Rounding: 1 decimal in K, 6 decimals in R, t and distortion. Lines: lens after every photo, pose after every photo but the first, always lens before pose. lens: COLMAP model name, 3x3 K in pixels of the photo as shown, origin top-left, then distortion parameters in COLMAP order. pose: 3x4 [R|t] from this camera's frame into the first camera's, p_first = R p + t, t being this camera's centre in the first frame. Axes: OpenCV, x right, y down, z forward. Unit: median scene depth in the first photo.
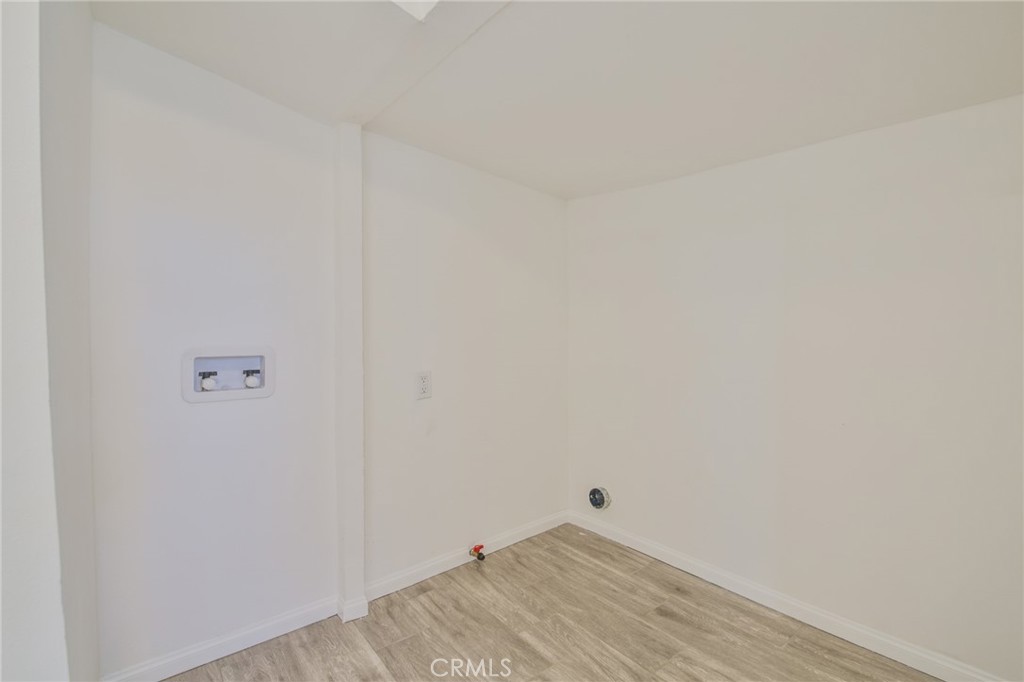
lens RADIAL K [[470.3, 0, 509.4], [0, 470.3, 332.1], [0, 0, 1]] dist [0.005246, 0.000134]
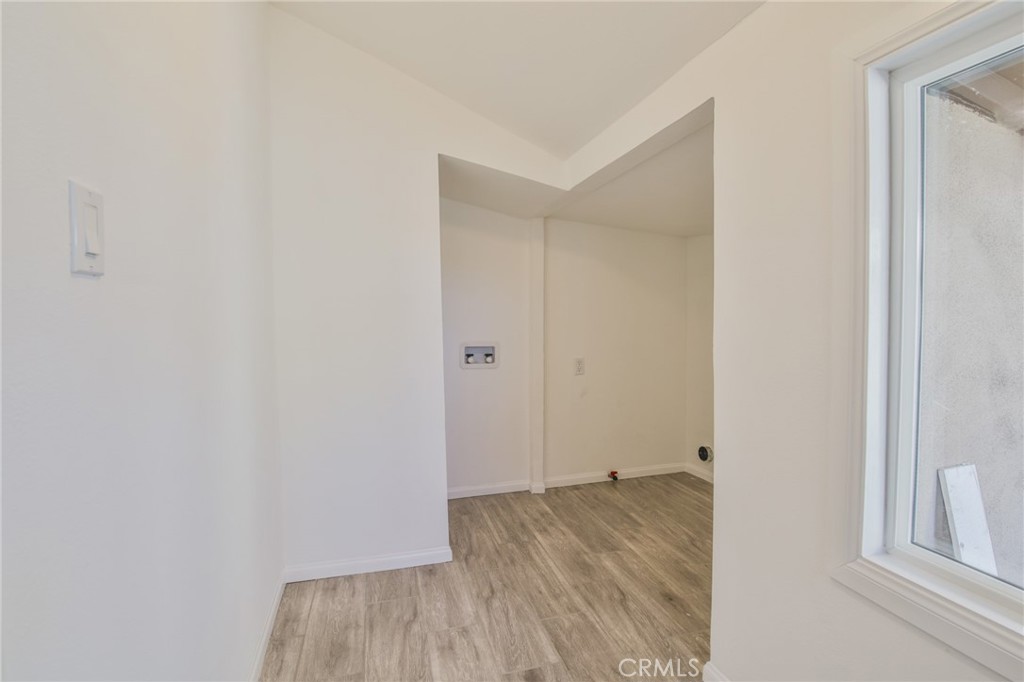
lens RADIAL K [[470.3, 0, 510.6], [0, 470.3, 336.7], [0, 0, 1]] dist [0.005246, 0.000134]
pose [[0.921994, 0.016023, -0.386873, 0.254316], [-0.006898, 0.999665, 0.024963, -0.034688], [0.387143, -0.020347, 0.921795, -0.666731]]
